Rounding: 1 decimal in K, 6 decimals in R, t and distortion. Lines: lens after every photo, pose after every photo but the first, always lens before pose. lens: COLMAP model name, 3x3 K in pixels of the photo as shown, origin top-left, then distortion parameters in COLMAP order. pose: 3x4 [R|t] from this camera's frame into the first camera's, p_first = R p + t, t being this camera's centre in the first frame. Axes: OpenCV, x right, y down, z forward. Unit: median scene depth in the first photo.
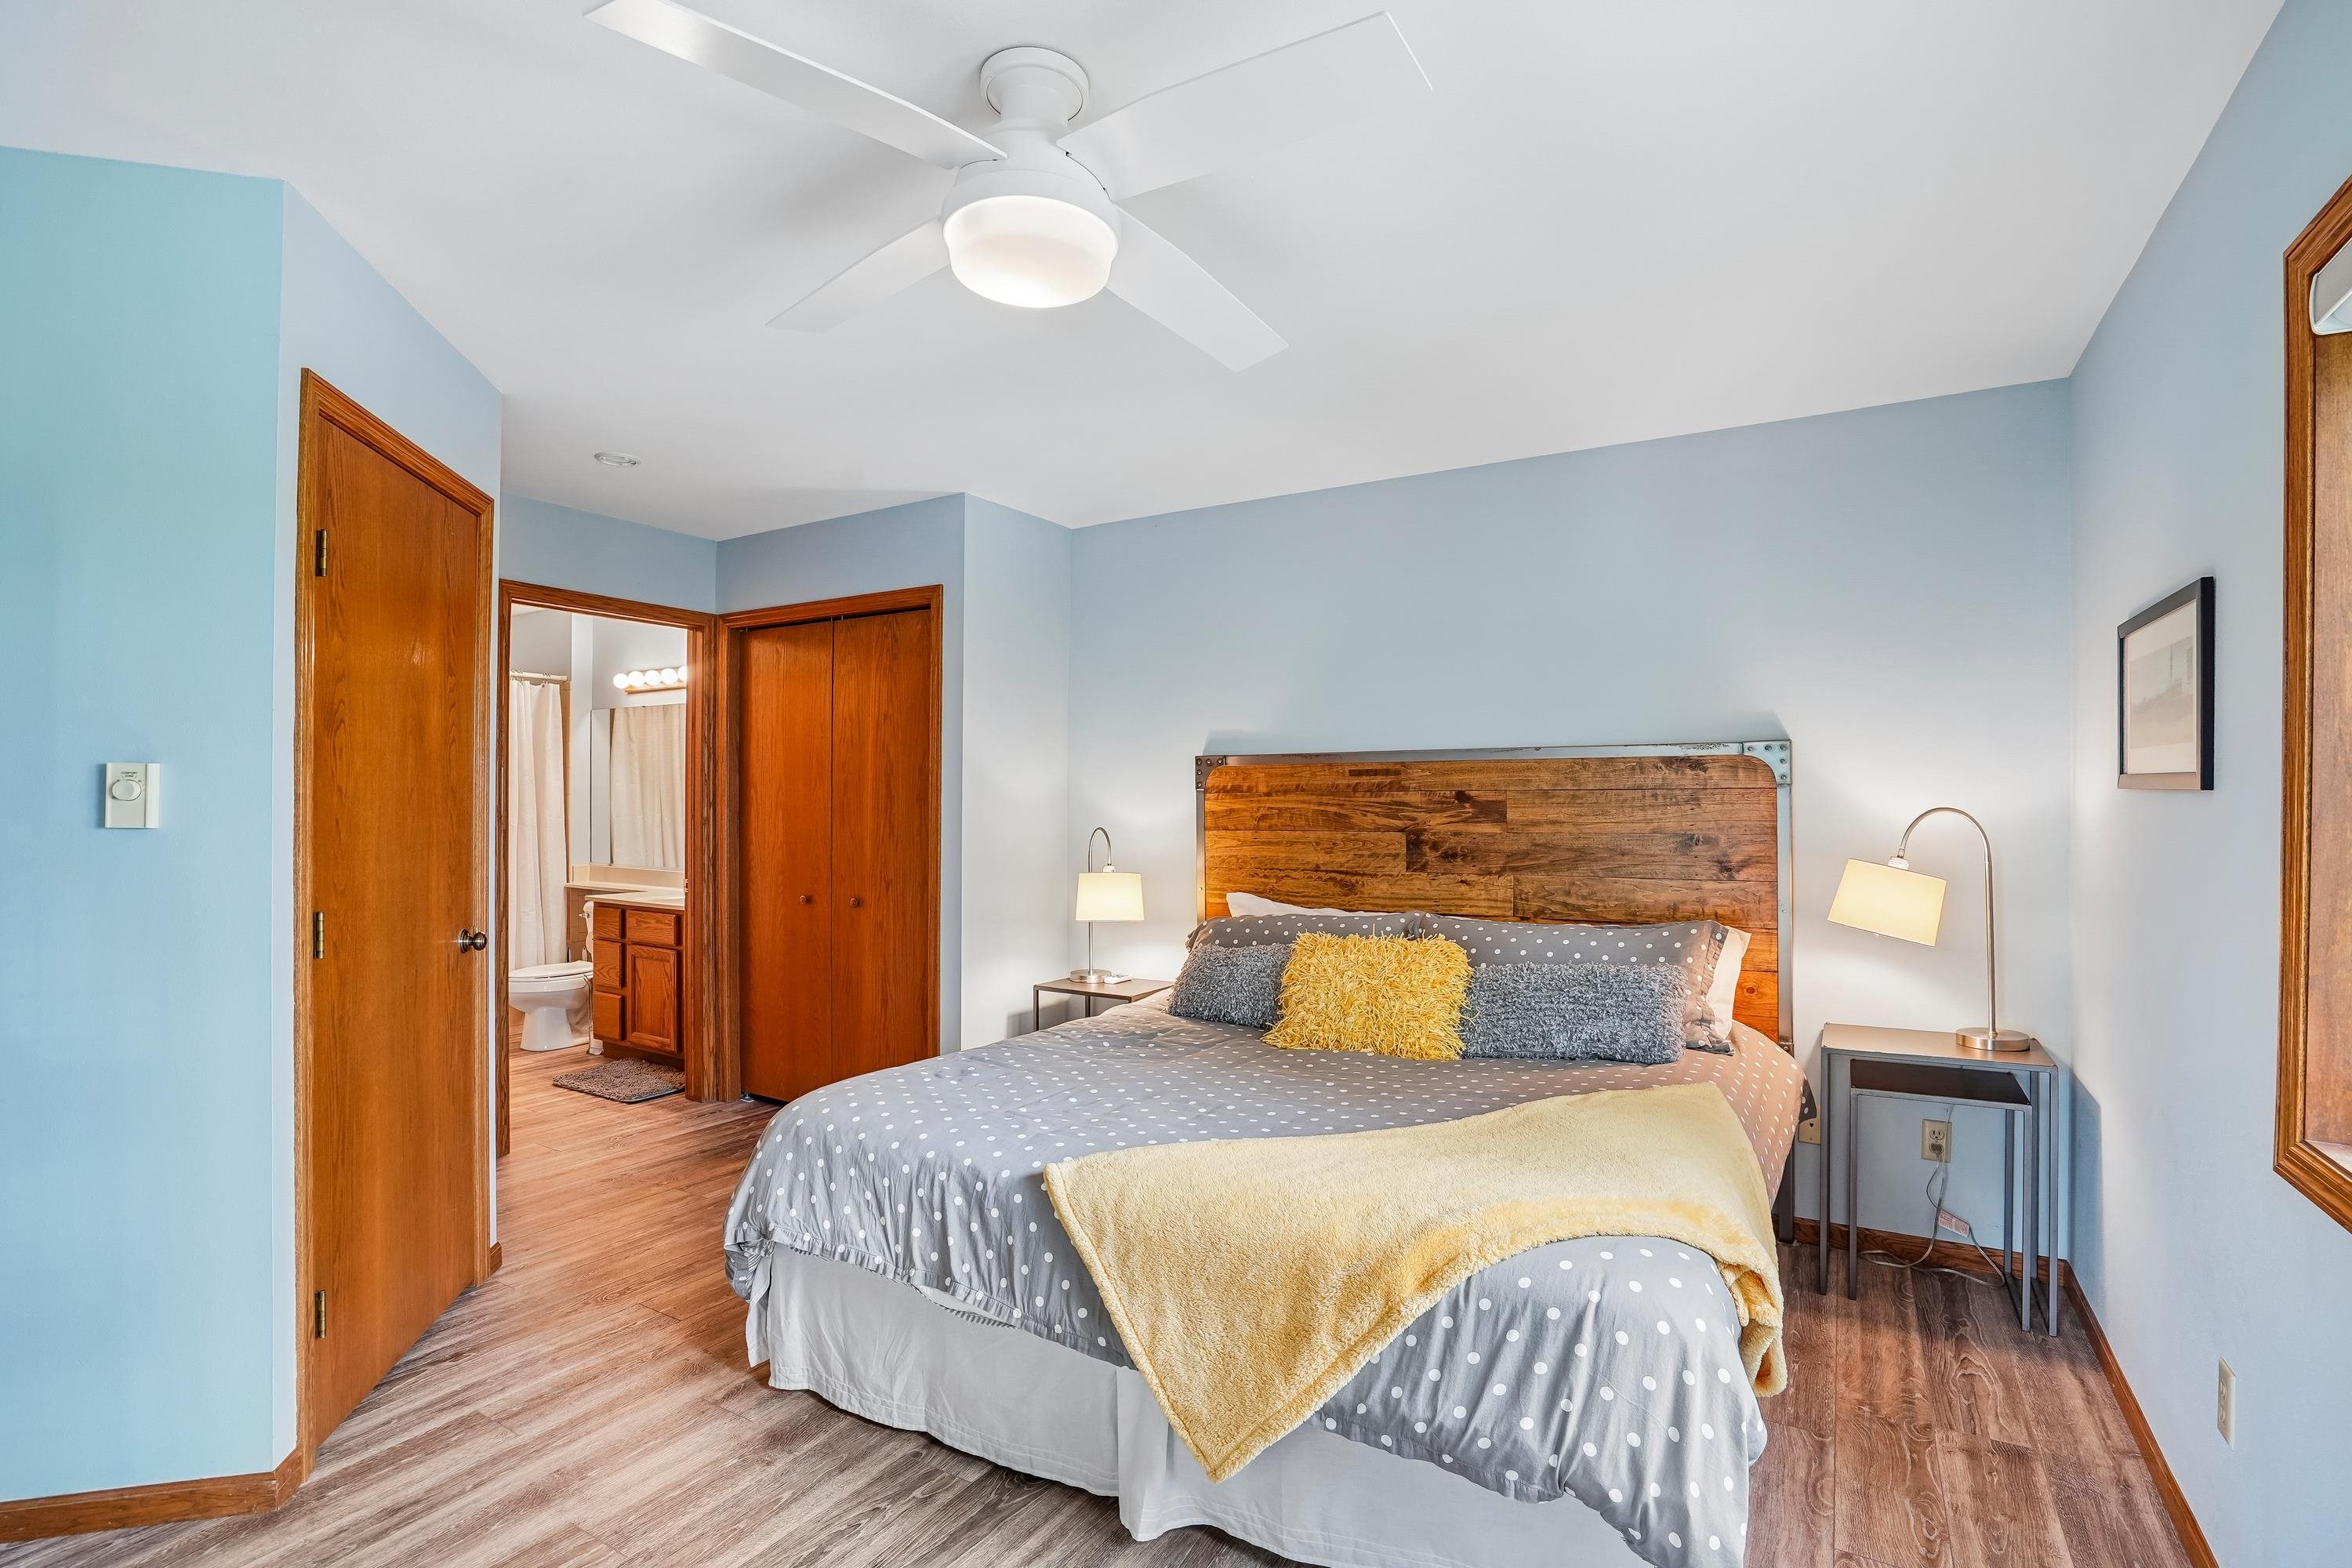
lens RADIAL K [[1100.1, 0, 1186.3], [0, 1100.1, 789.3], [0, 0, 1]] dist [-0.049376, 0.016557]
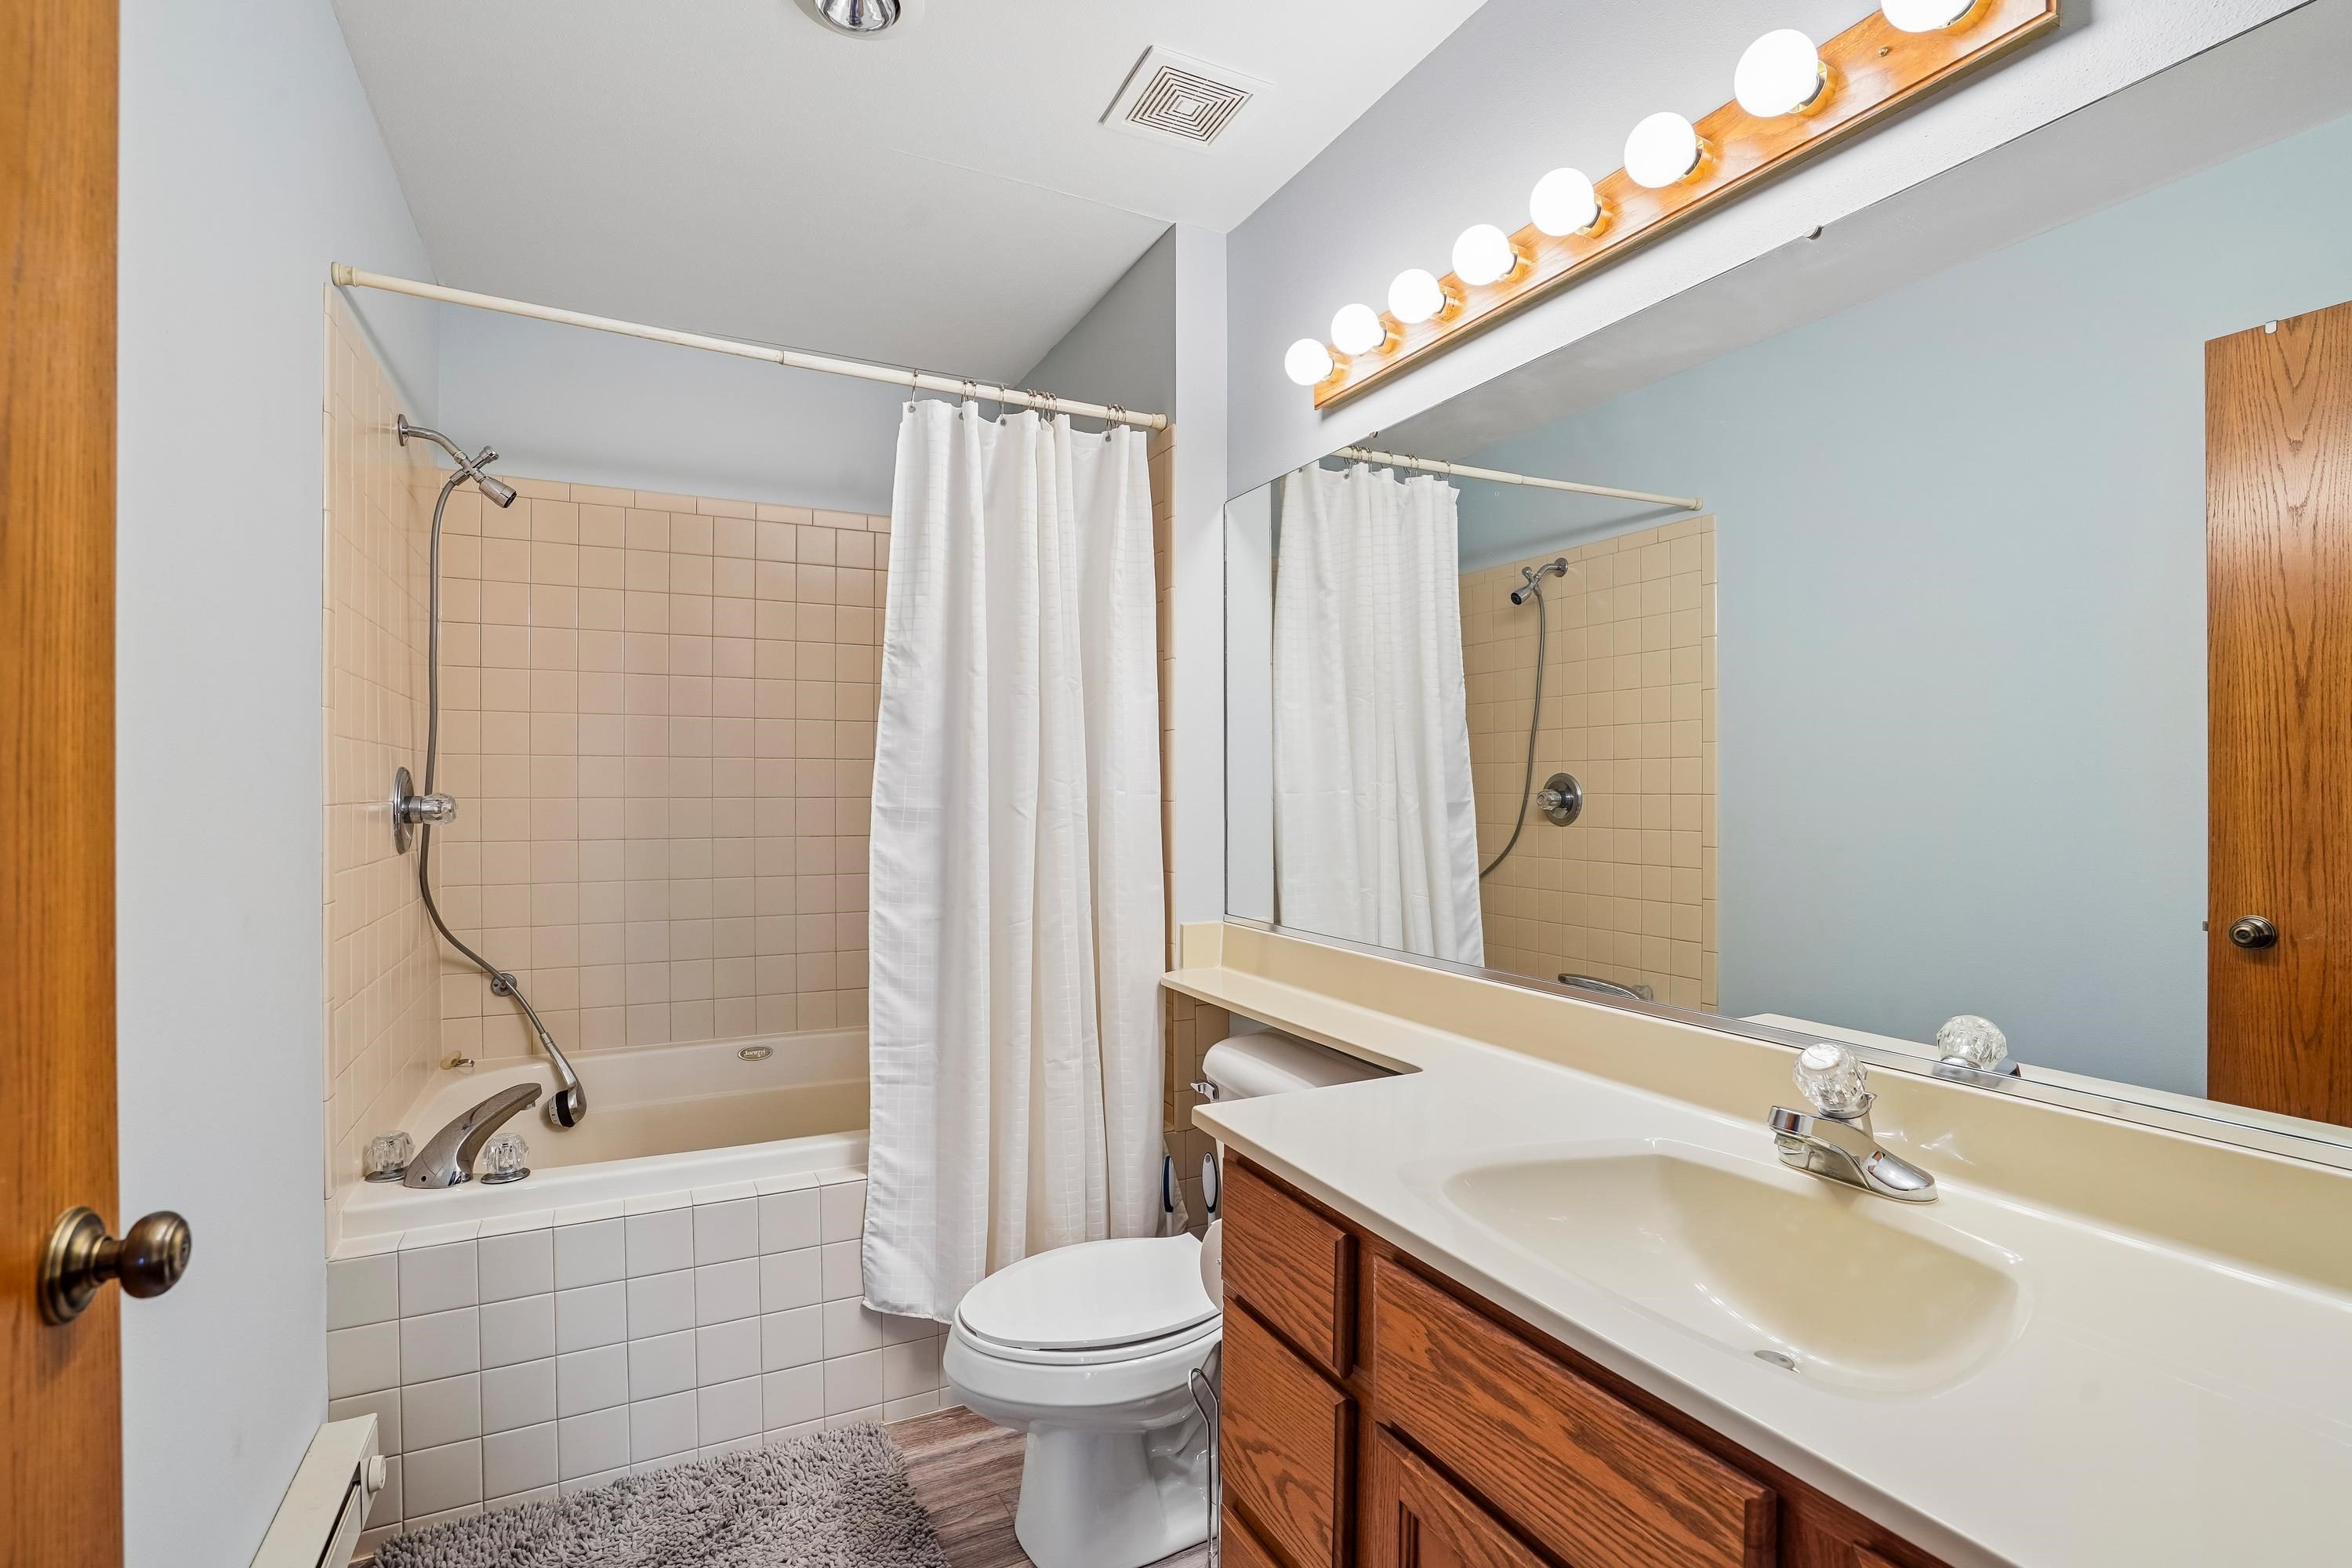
lens RADIAL K [[1100.1, 0, 1201.2], [0, 1100.1, 774.3], [0, 0, 1]] dist [-0.049376, 0.016557]
pose [[0.858485, -0.006246, -0.512801, -0.372345], [0.004129, 0.999978, -0.005267, 0.022223], [0.512822, 0.002404, 0.858491, 0.690083]]
